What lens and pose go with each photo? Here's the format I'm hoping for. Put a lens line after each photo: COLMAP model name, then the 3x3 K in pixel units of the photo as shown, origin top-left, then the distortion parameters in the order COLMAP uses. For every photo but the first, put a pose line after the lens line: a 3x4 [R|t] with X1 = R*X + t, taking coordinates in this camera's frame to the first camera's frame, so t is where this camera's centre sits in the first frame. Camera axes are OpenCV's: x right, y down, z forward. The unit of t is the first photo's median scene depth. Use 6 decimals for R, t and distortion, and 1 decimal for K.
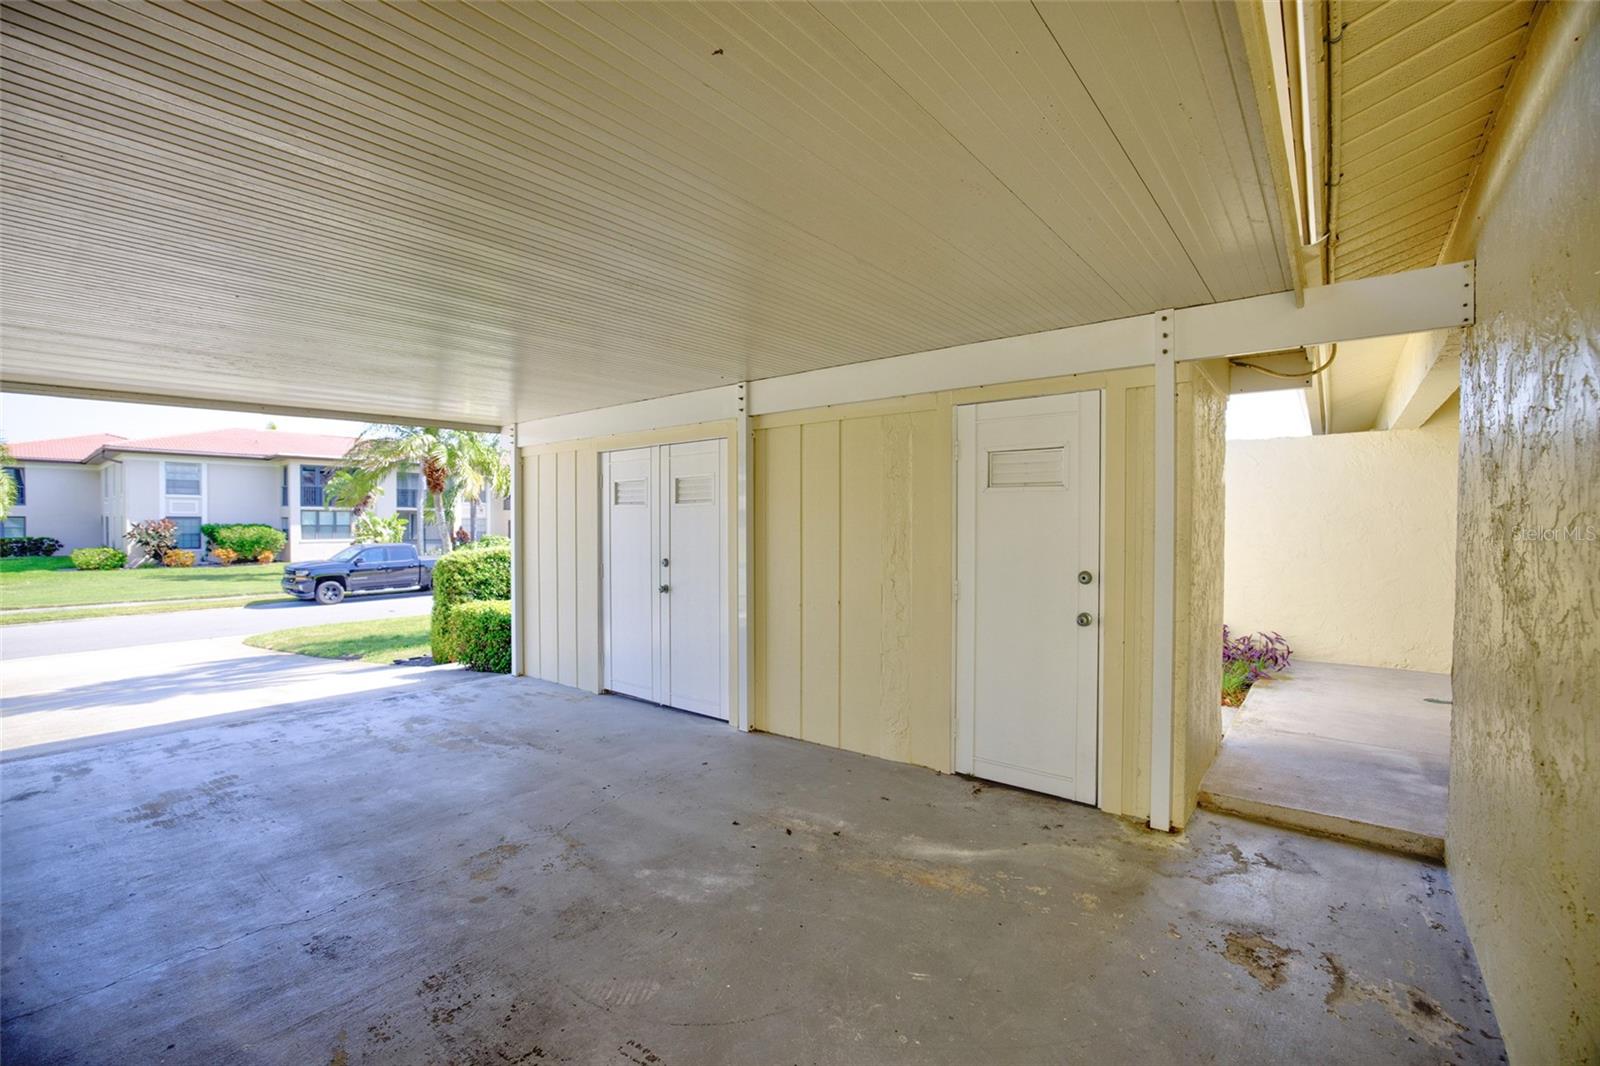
lens RADIAL K [[683.6, 0, 800.0], [0, 683.6, 533.0], [0, 0, 1]] dist [-0.048506, 0.016815]
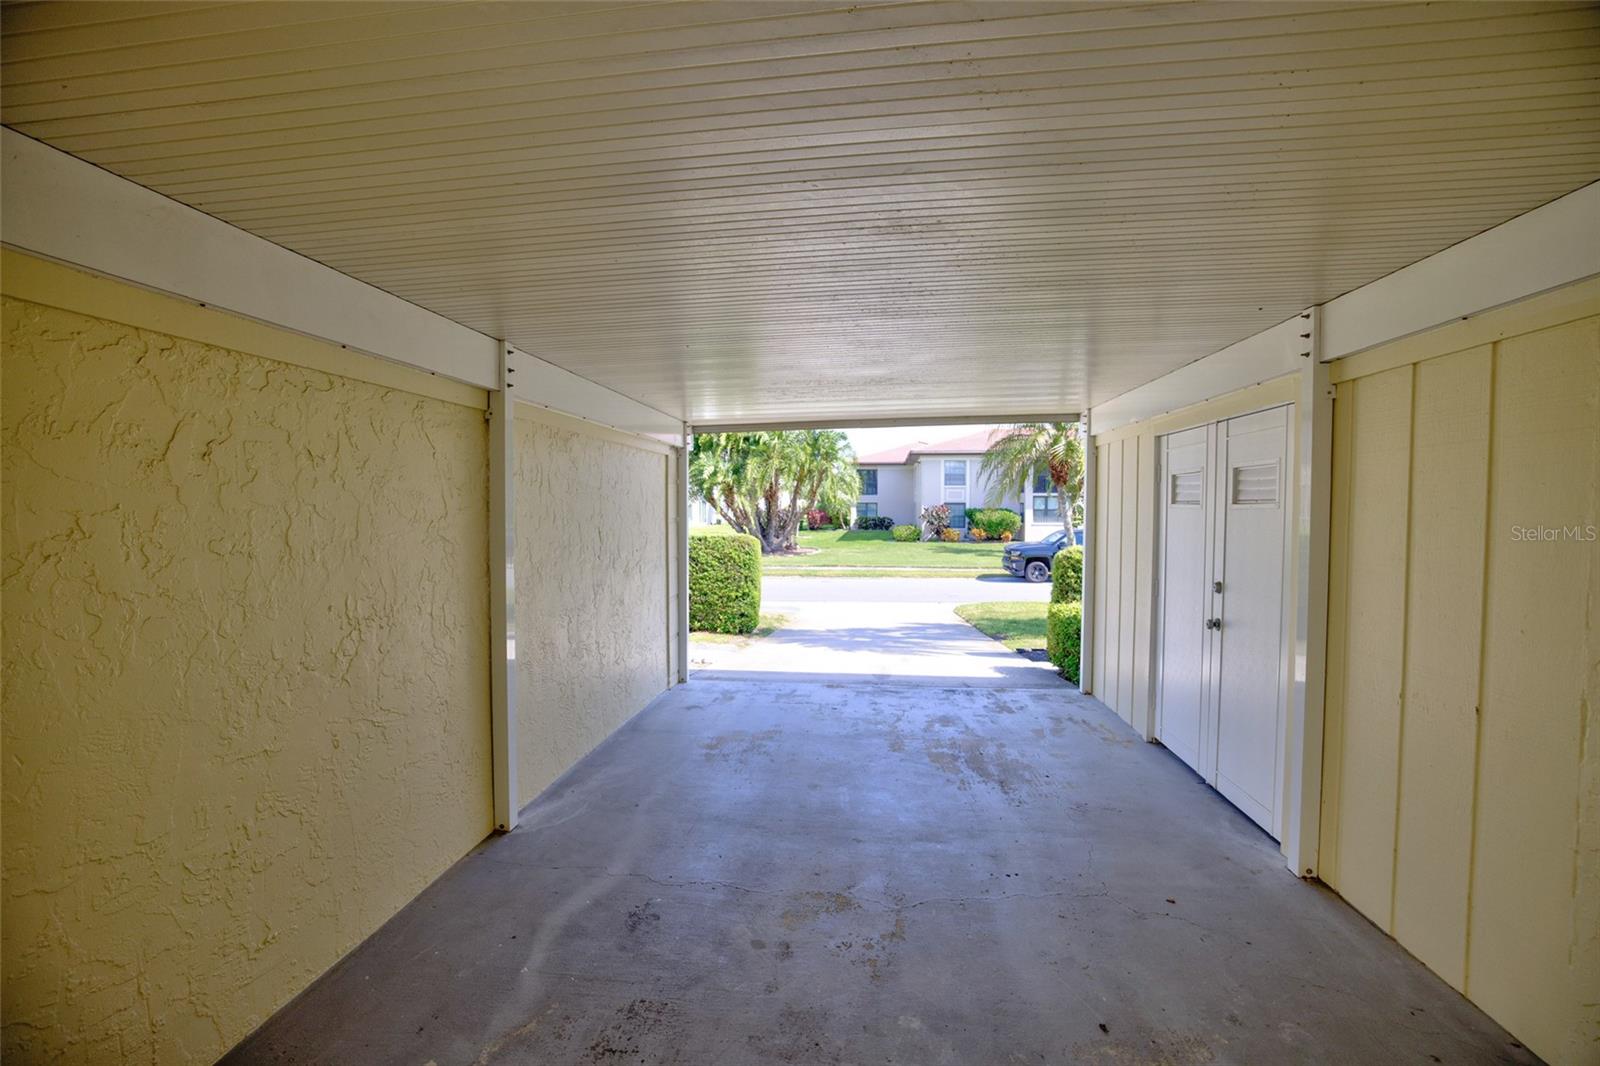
lens RADIAL K [[683.6, 0, 800.0], [0, 683.6, 533.0], [0, 0, 1]] dist [-0.048506, 0.016815]
pose [[0.530701, 0.033063, -0.846914, 0.162702], [-0.010469, 0.999418, 0.032456, -0.031542], [0.847494, -0.008358, 0.530738, 0.263999]]
